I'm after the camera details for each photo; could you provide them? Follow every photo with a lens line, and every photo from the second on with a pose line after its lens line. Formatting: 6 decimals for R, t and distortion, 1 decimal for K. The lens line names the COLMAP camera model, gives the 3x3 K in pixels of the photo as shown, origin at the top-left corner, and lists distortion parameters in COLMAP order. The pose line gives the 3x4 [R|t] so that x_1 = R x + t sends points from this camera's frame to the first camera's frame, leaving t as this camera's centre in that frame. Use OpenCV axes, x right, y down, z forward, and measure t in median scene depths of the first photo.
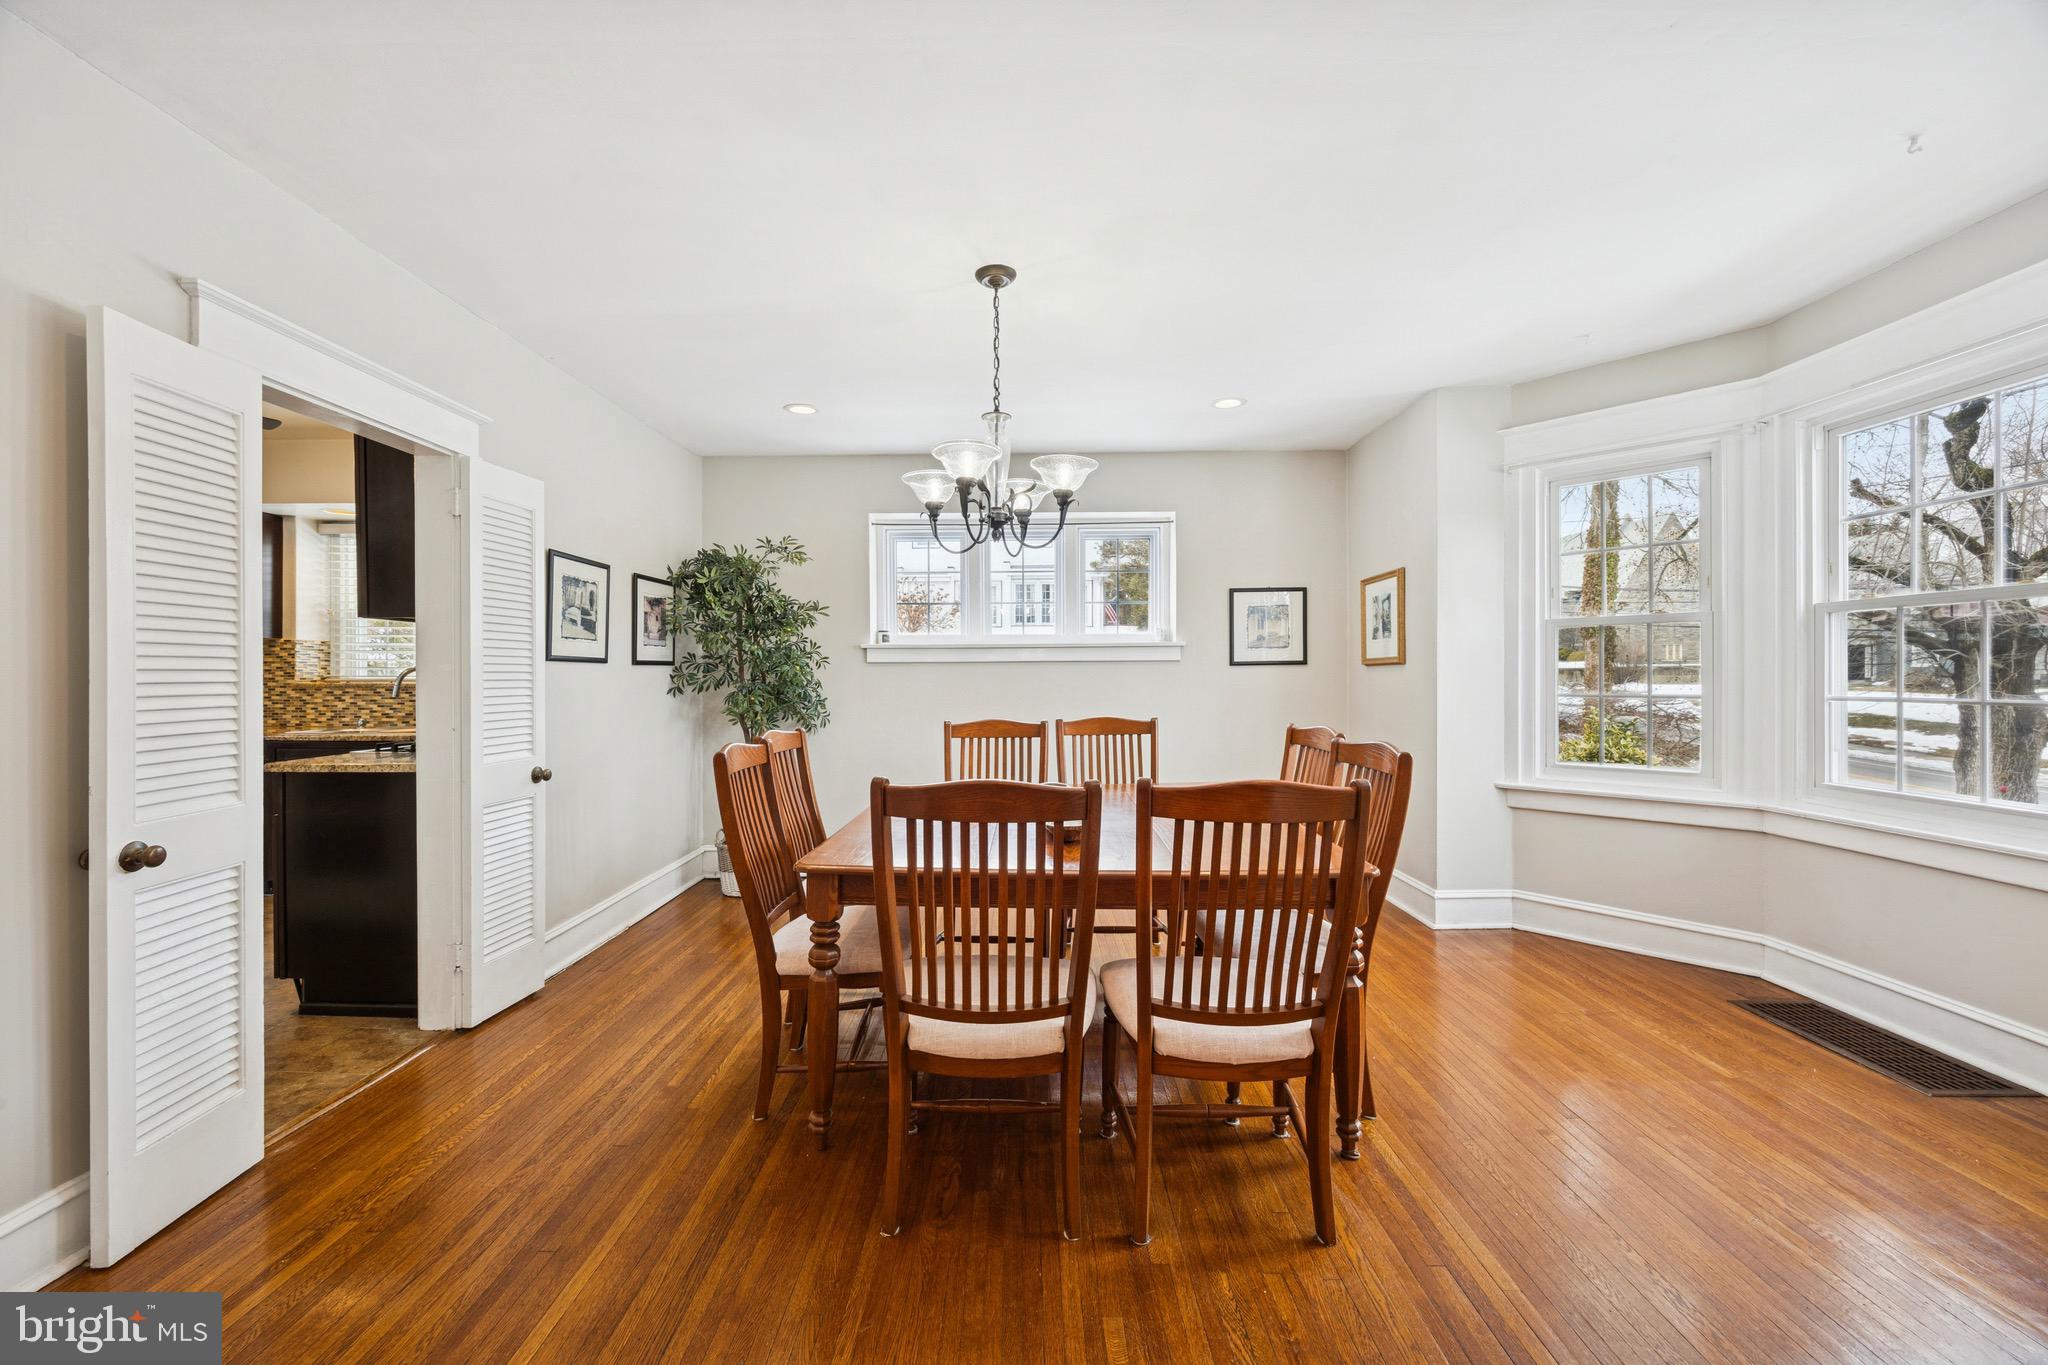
lens RADIAL K [[779.3, 0, 1022.2], [0, 779.3, 678.0], [0, 0, 1]] dist [-0.002021, -0.000133]
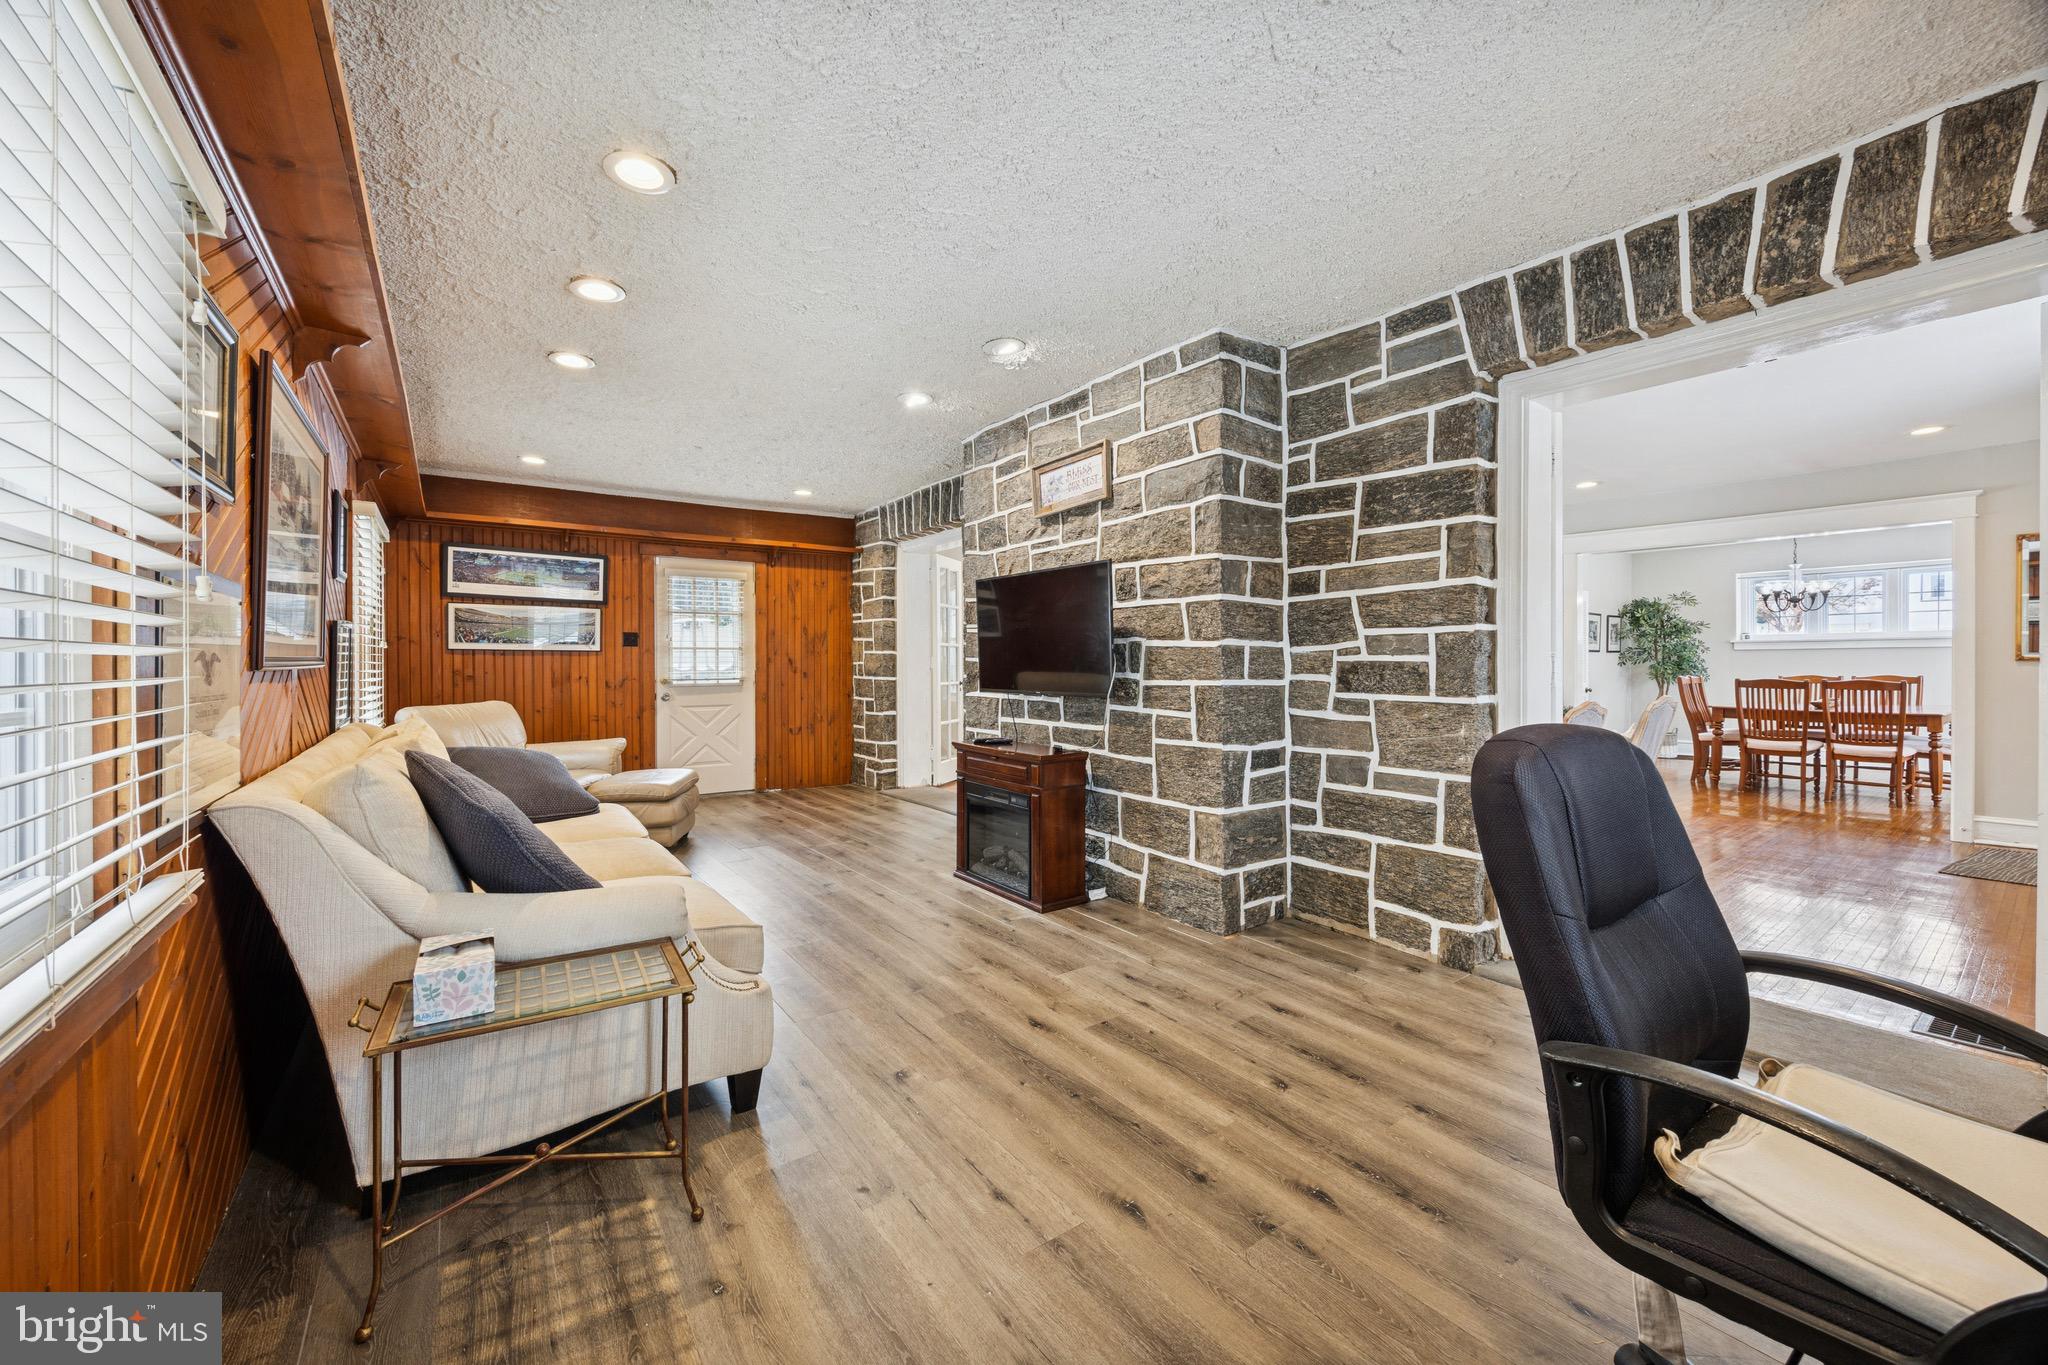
lens RADIAL K [[779.3, 0, 1010.9], [0, 779.3, 665.8], [0, 0, 1]] dist [-0.002021, -0.000133]
pose [[0.583583, 0.003577, -0.812046, 0.360453], [-0.001137, 0.999993, 0.003587, 0.016638], [0.812053, -0.001170, 0.583582, -1.780273]]
